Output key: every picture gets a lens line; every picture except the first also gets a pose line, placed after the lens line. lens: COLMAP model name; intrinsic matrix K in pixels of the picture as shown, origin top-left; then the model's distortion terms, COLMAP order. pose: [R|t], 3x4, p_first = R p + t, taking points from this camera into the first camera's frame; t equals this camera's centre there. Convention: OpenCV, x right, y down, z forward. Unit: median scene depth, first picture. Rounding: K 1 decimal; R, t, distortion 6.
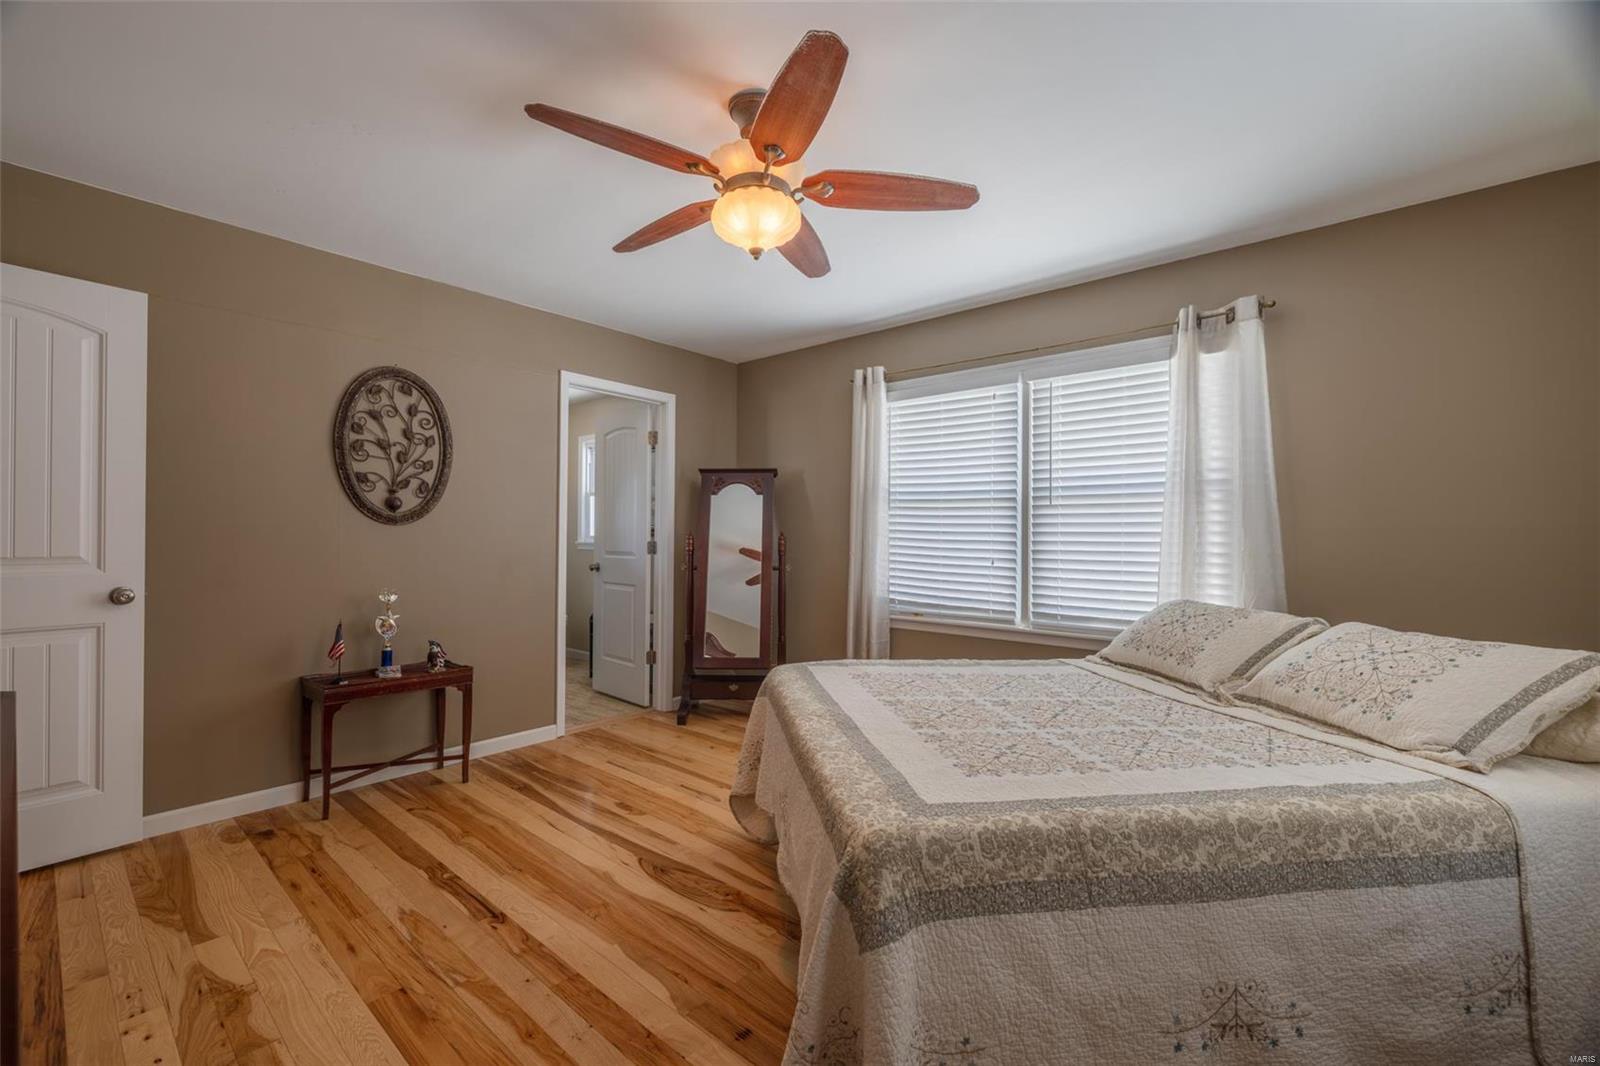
lens RADIAL K [[693.6, 0, 789.3], [0, 693.6, 531.3], [0, 0, 1]] dist [0.000893, 0.000098]
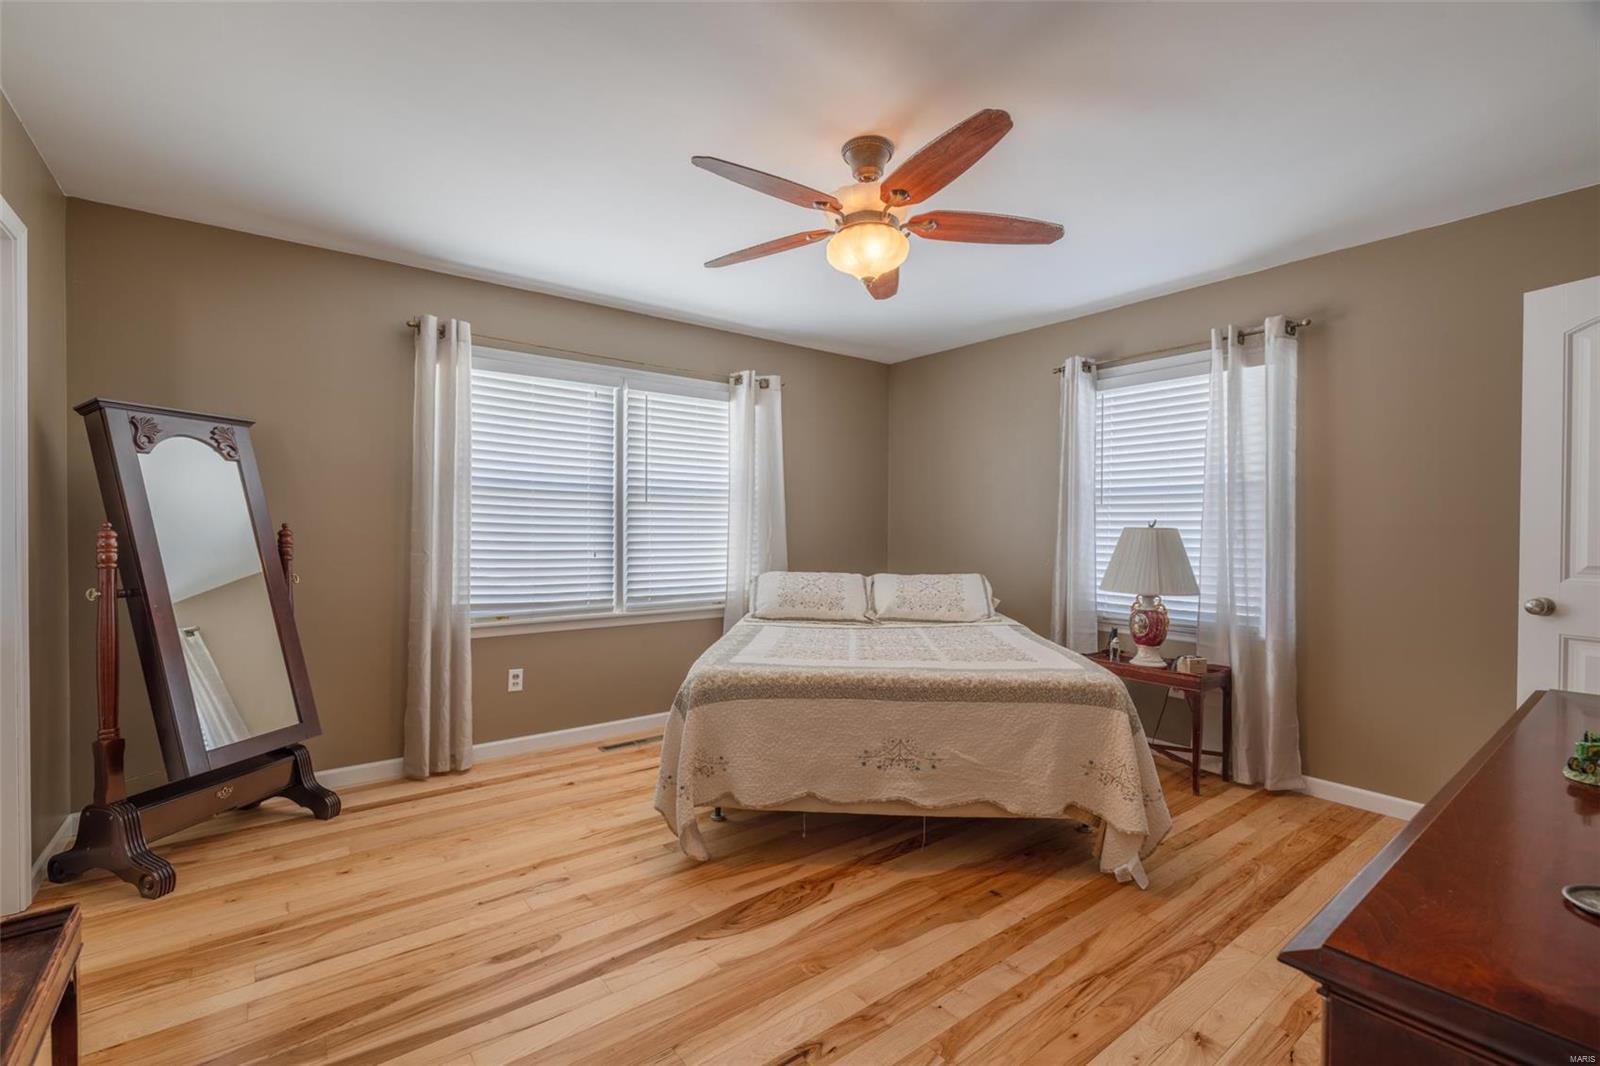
lens RADIAL K [[693.6, 0, 790.4], [0, 693.6, 532.0], [0, 0, 1]] dist [0.000893, 0.000098]
pose [[0.185761, -0.010579, 0.982538, -0.712823], [-0.009377, 0.999877, 0.012539, -0.004932], [-0.982550, -0.011542, 0.185639, 0.550203]]
